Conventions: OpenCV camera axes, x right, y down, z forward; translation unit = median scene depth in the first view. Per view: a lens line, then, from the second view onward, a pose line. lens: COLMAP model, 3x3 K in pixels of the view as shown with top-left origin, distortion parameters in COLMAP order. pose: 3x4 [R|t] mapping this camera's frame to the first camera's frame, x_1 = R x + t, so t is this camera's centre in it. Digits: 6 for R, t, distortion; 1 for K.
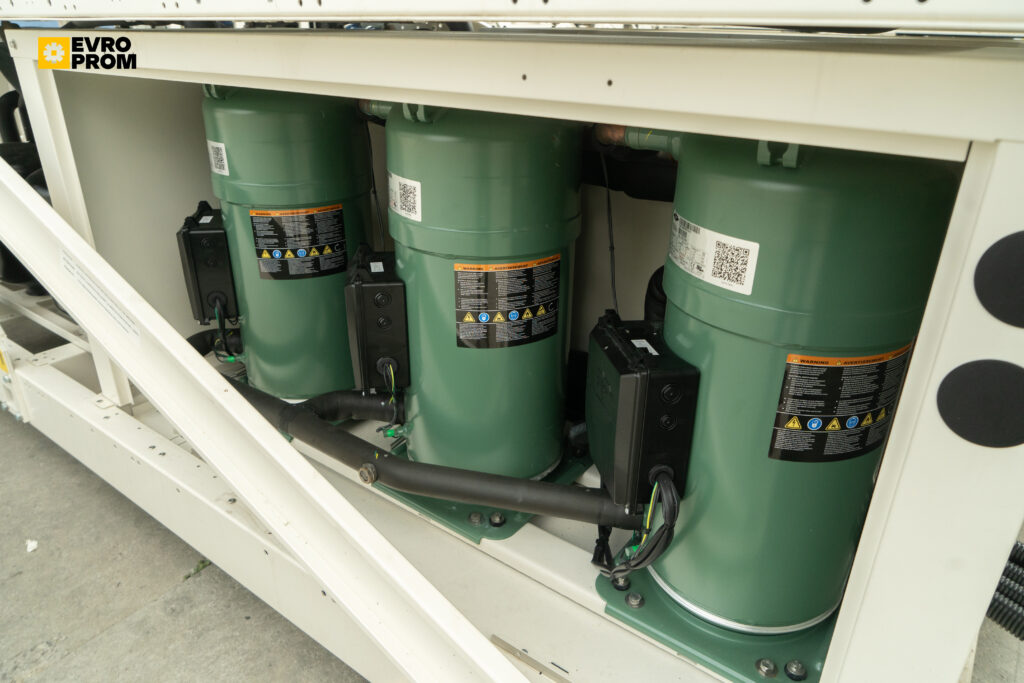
lens RADIAL K [[695.8, 0, 512.0], [0, 695.8, 341.5], [0, 0, 1]] dist [-0.027561, 0.009352]
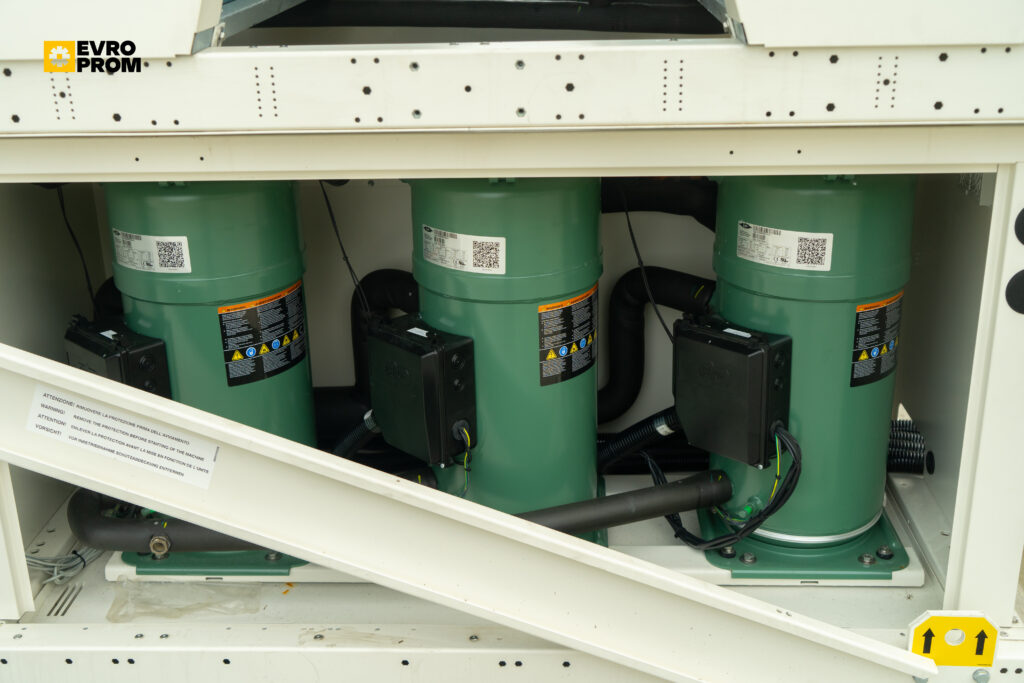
lens RADIAL K [[1233.3, 0, 512.0], [0, 1233.3, 341.5], [0, 0, 1]] dist [-0.003127, -0.036856]
pose [[0.818524, -0.227057, 0.527697, -1.114092], [0.263503, 0.964638, 0.006338, -0.083091], [-0.510475, 0.133862, 0.849409, -0.557391]]
